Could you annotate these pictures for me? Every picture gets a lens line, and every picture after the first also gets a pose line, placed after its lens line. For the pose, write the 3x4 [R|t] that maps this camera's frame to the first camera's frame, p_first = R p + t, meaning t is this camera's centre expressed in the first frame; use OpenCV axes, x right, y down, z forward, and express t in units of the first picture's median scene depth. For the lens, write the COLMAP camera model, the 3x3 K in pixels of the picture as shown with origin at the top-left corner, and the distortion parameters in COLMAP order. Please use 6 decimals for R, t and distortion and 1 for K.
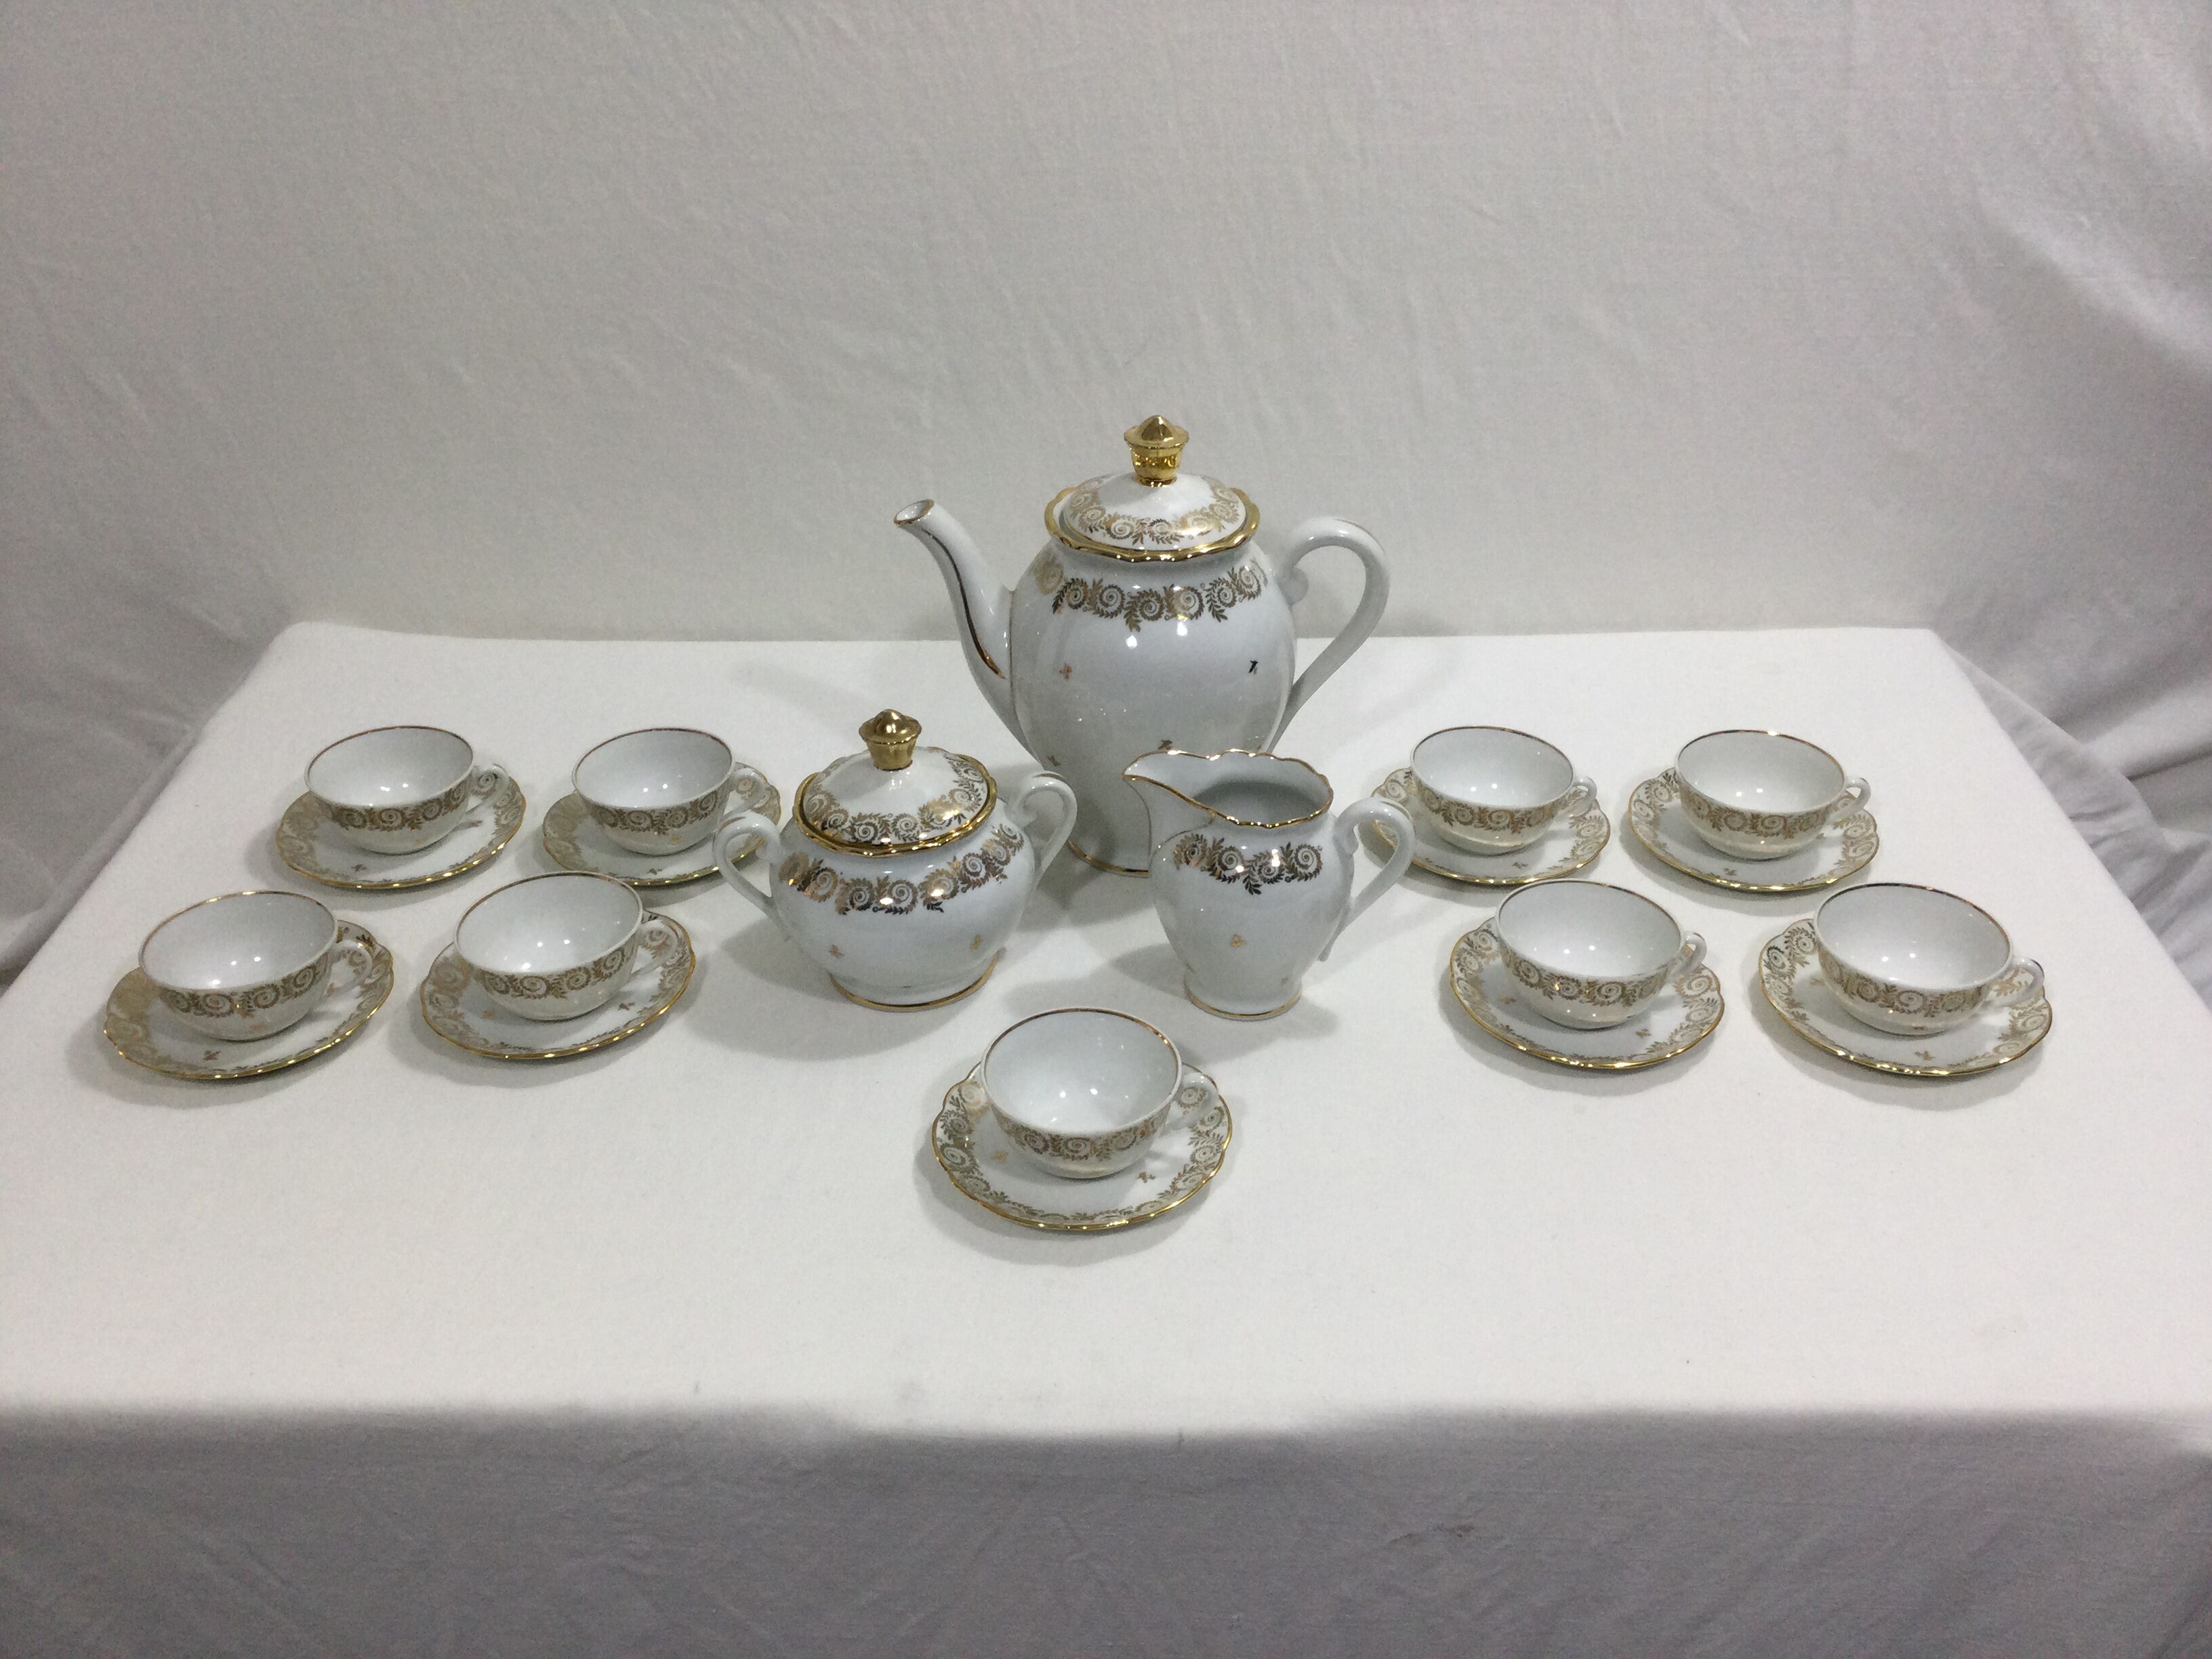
lens RADIAL K [[2005.9, 0, 1120.9], [0, 2005.9, 765.4], [0, 0, 1]] dist [0.005998, -0.046899]
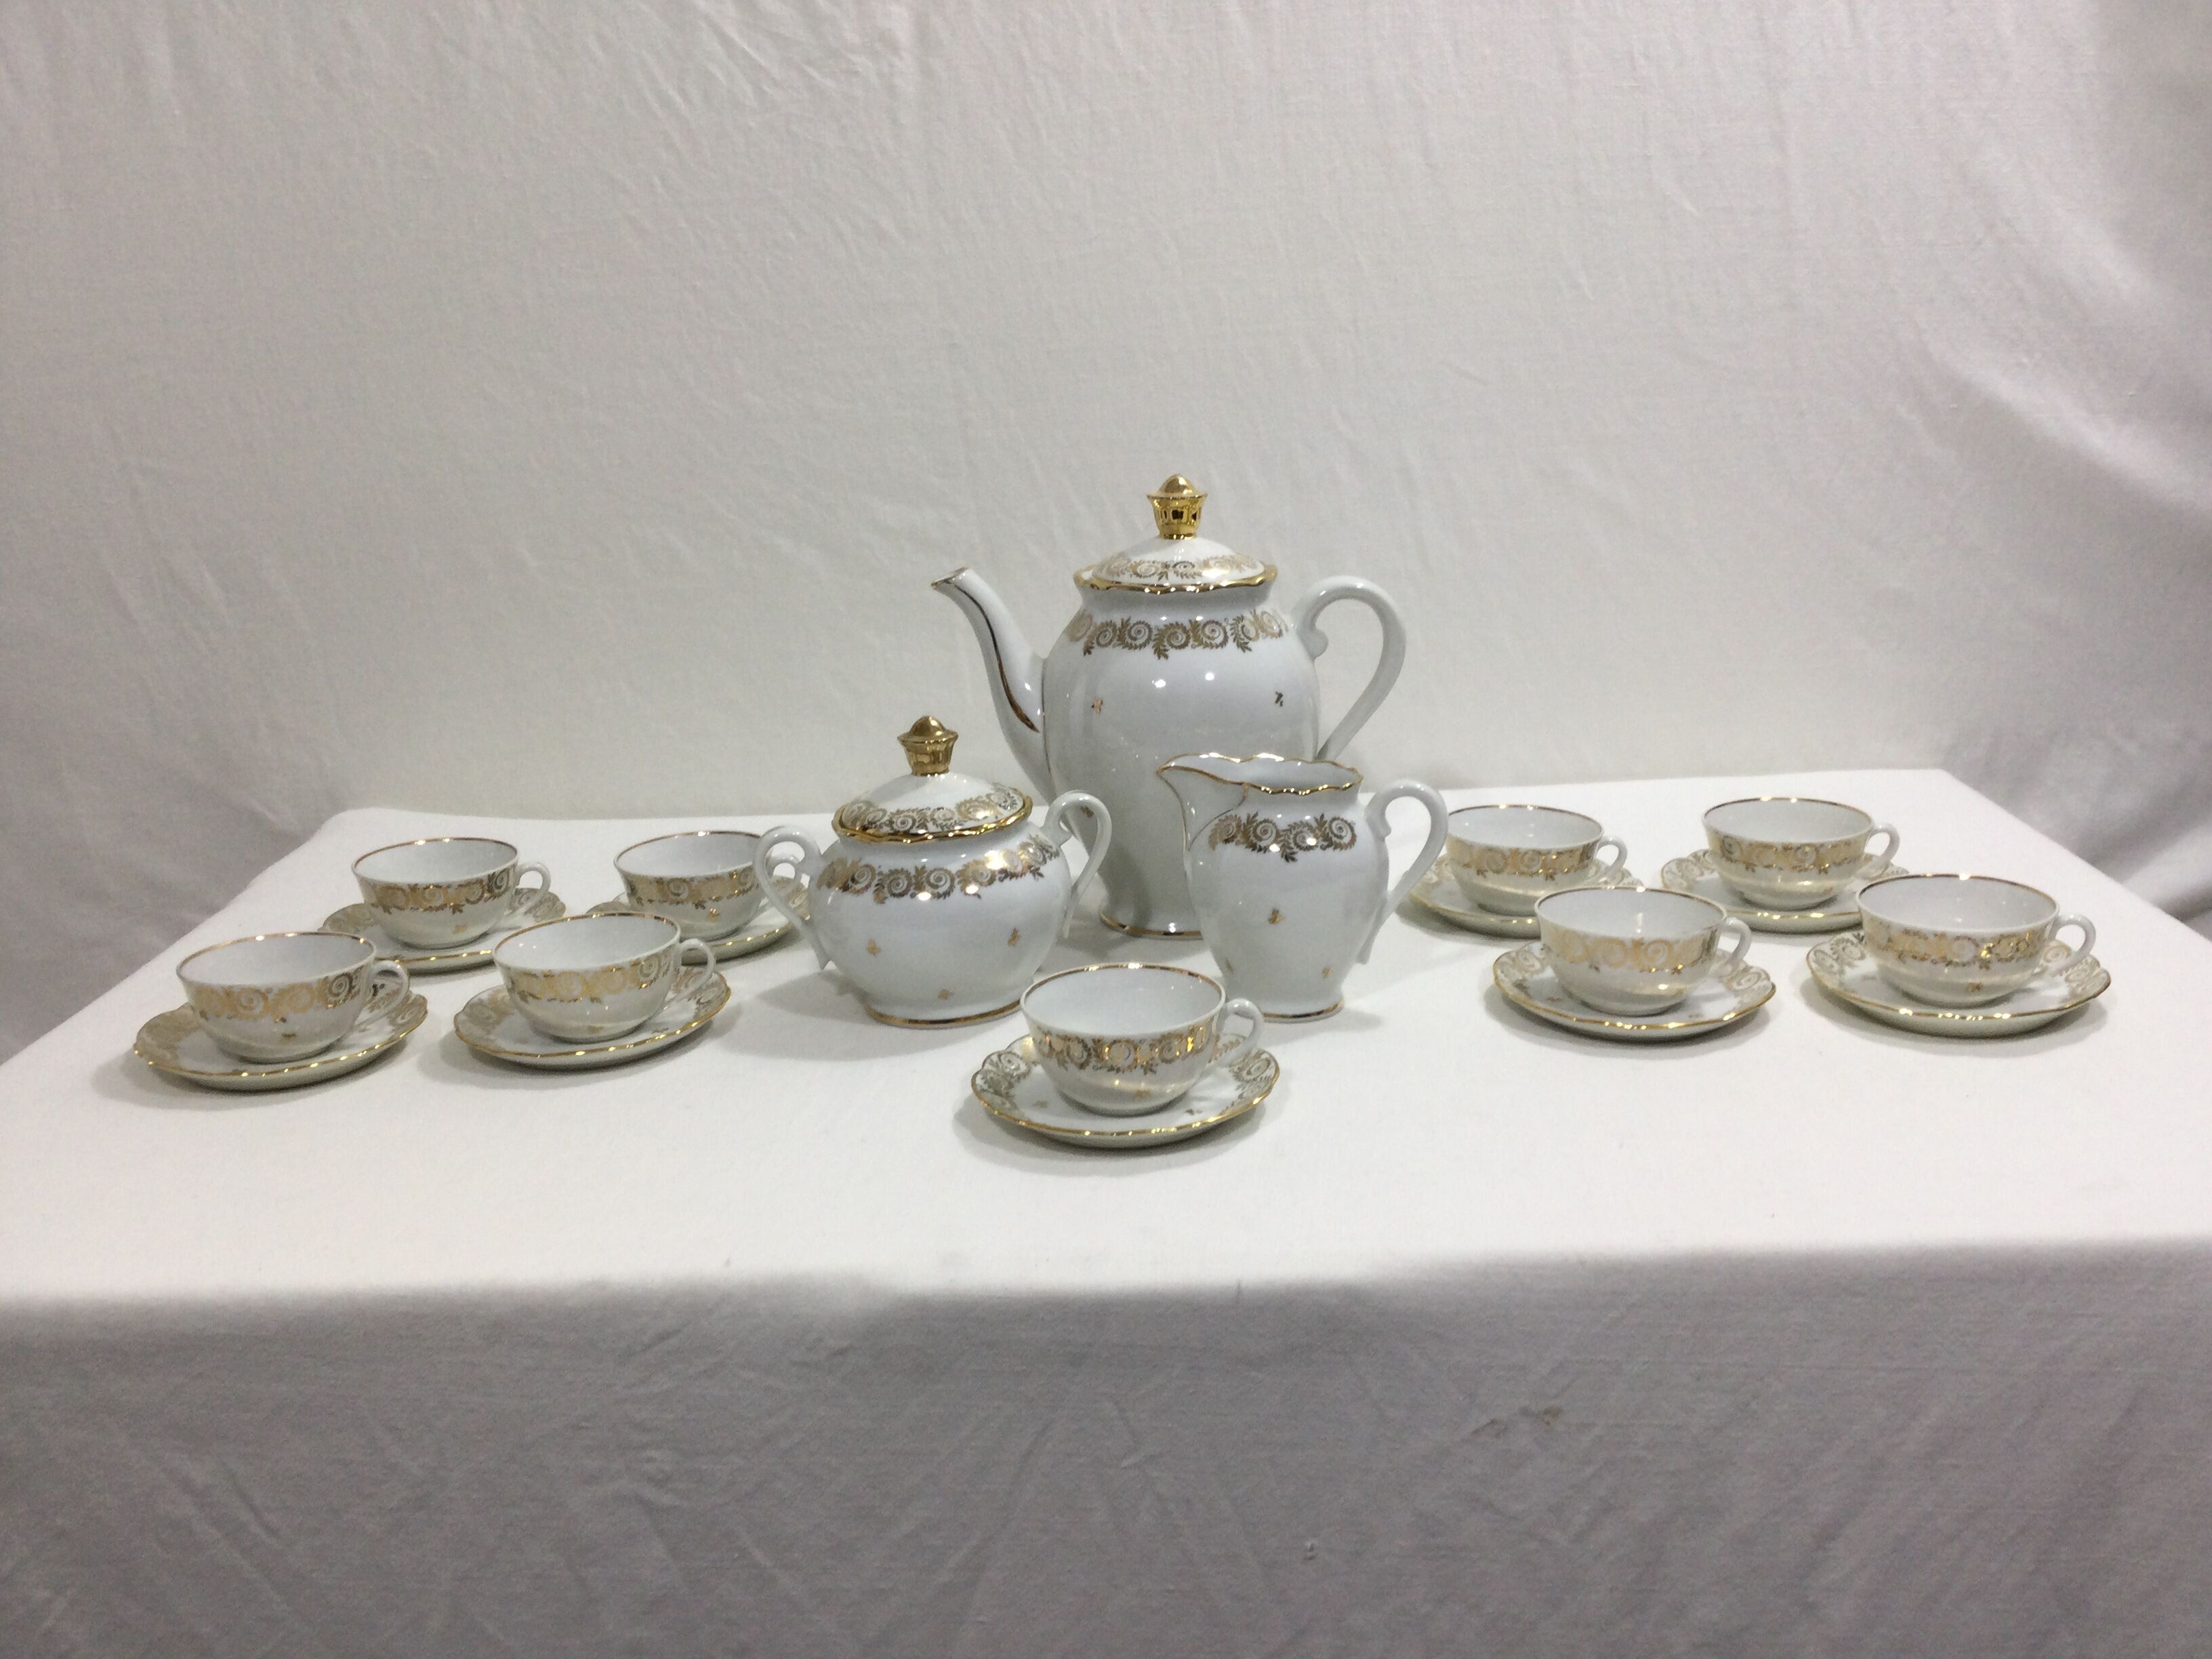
lens RADIAL K [[2005.9, 0, 1117.6], [0, 2005.9, 779.1], [0, 0, 1]] dist [0.005998, -0.046899]
pose [[0.999506, -0.030154, -0.008860, -0.009078], [0.026254, 0.956046, -0.292040, 0.293001], [0.017277, 0.291663, 0.956365, 0.023146]]
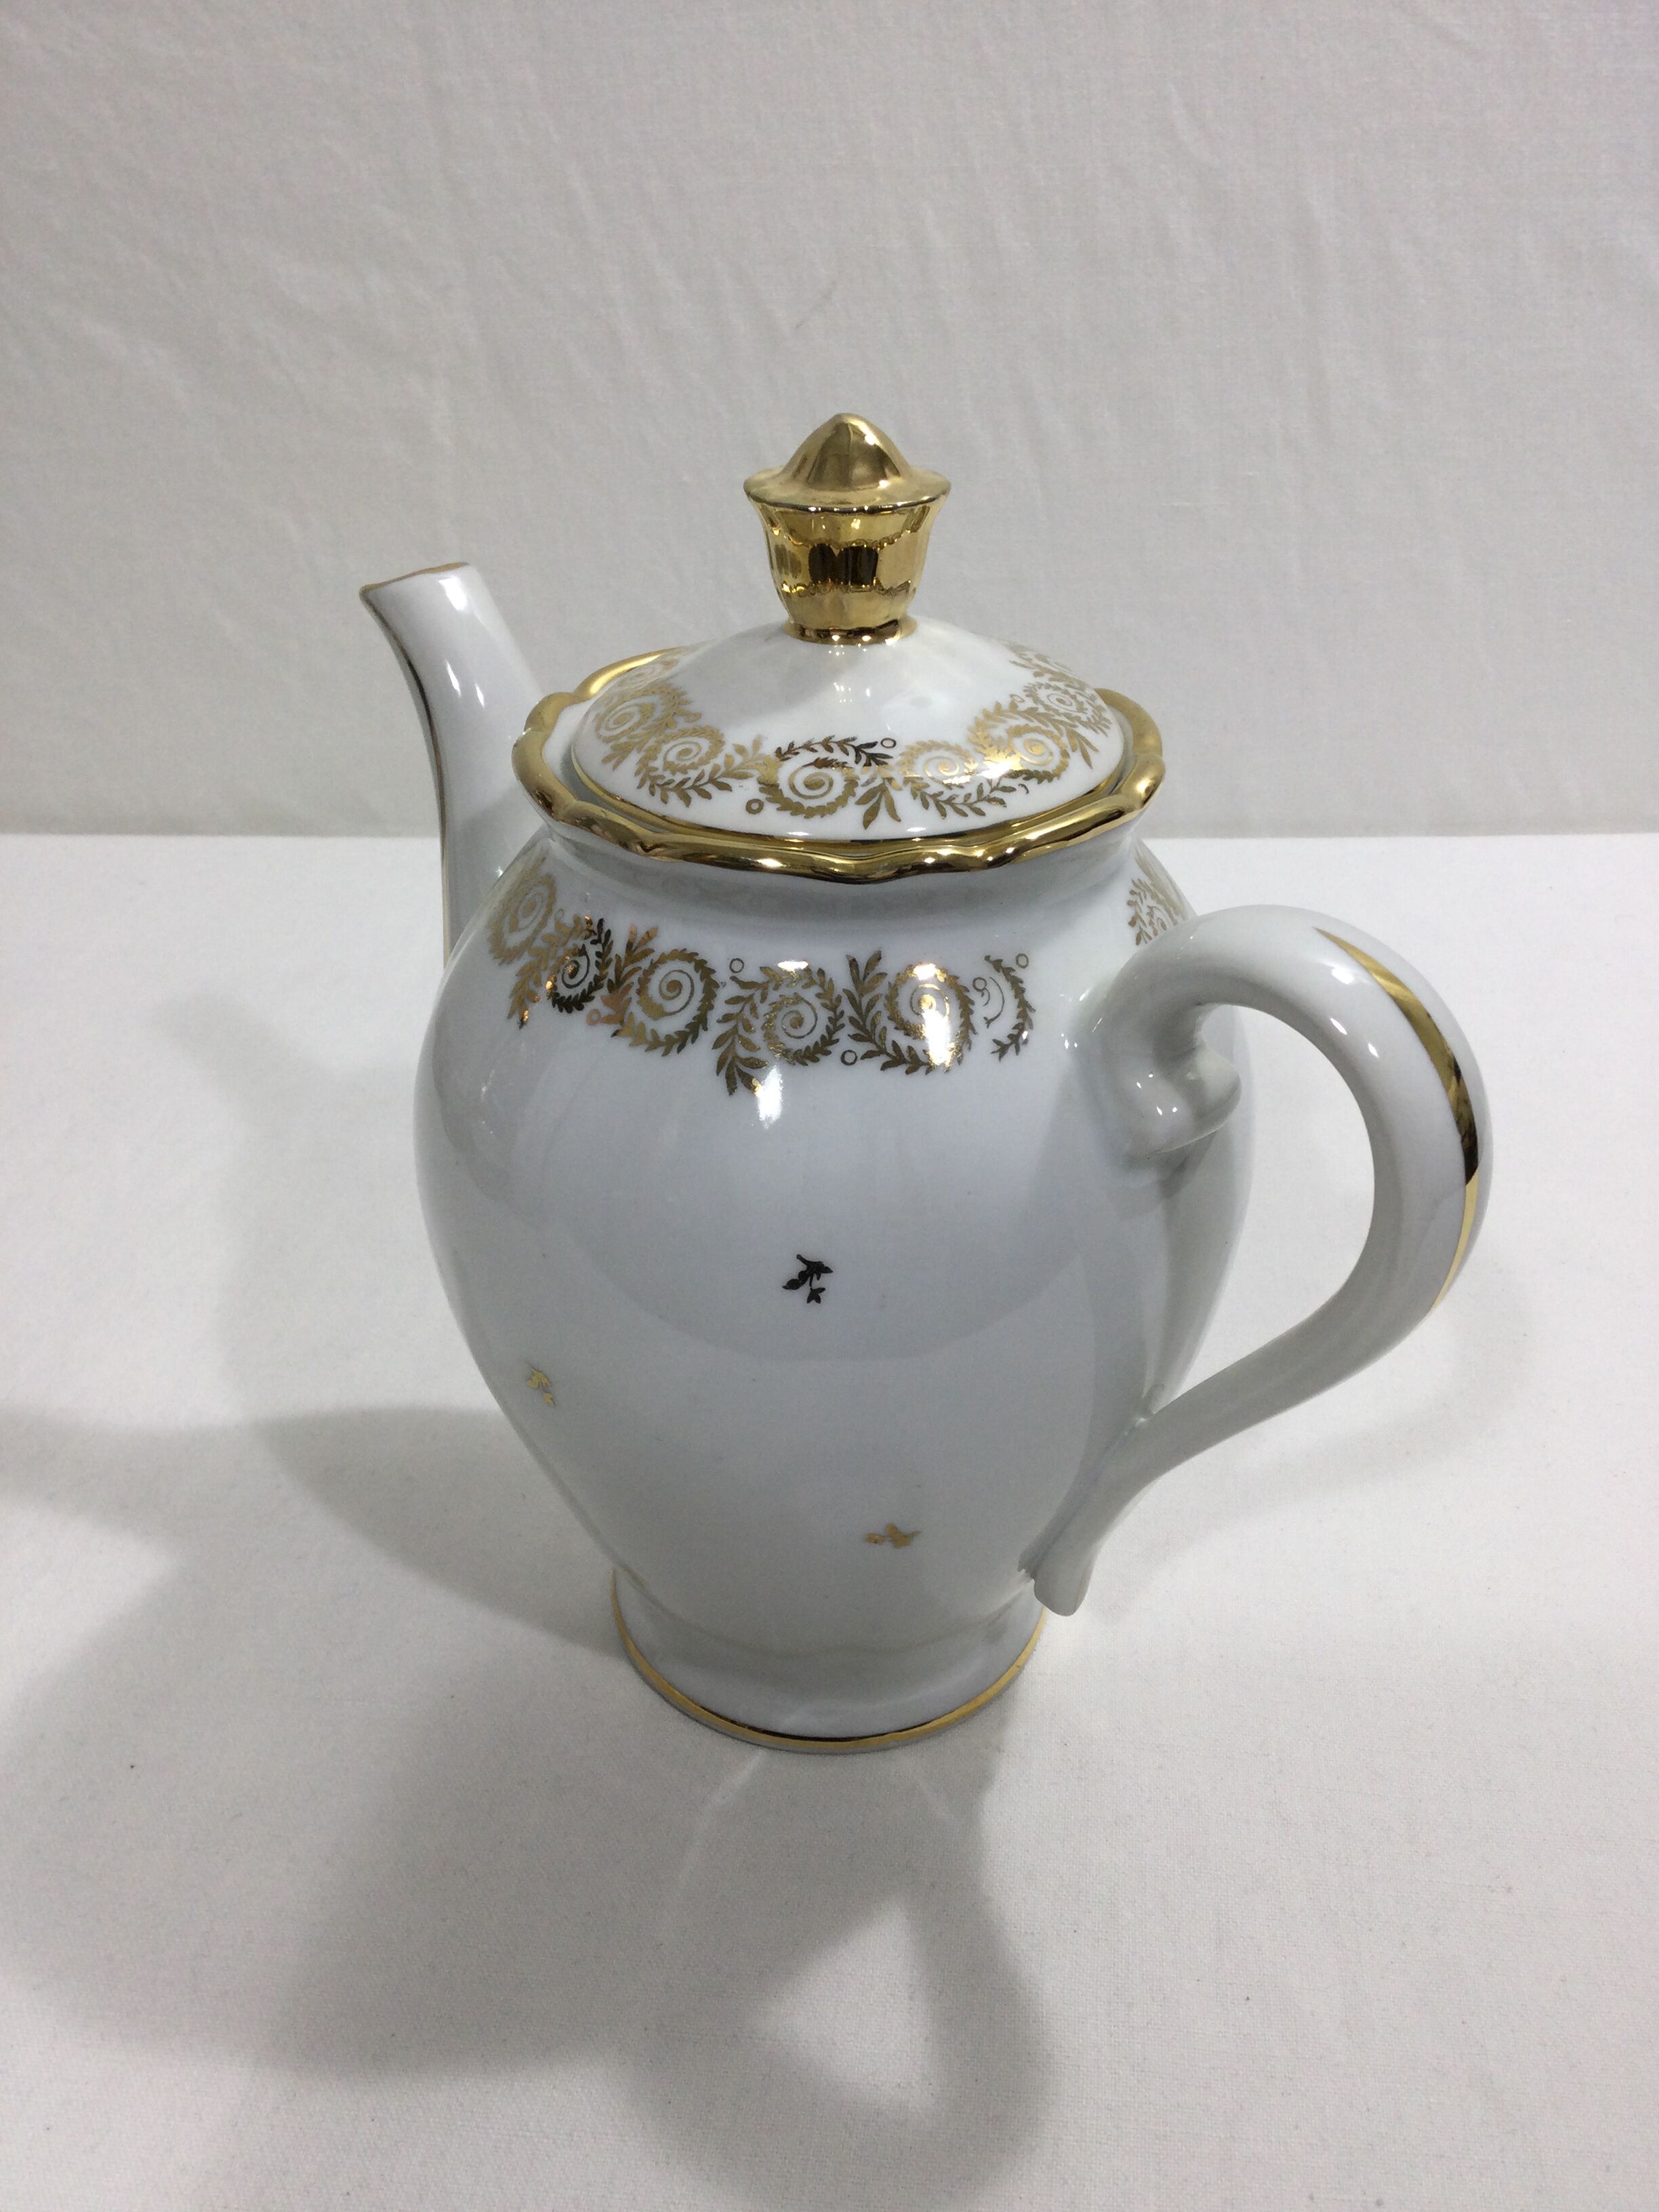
lens RADIAL K [[2005.9, 0, 829.6], [0, 2005.9, 1092.1], [0, 0, 1]] dist [0.005998, -0.046899]
pose [[0.999930, 0.000927, 0.011766, 0.006563], [-0.000994, 0.999983, 0.005749, 0.011394], [-0.011760, -0.005760, 0.999914, 0.540932]]
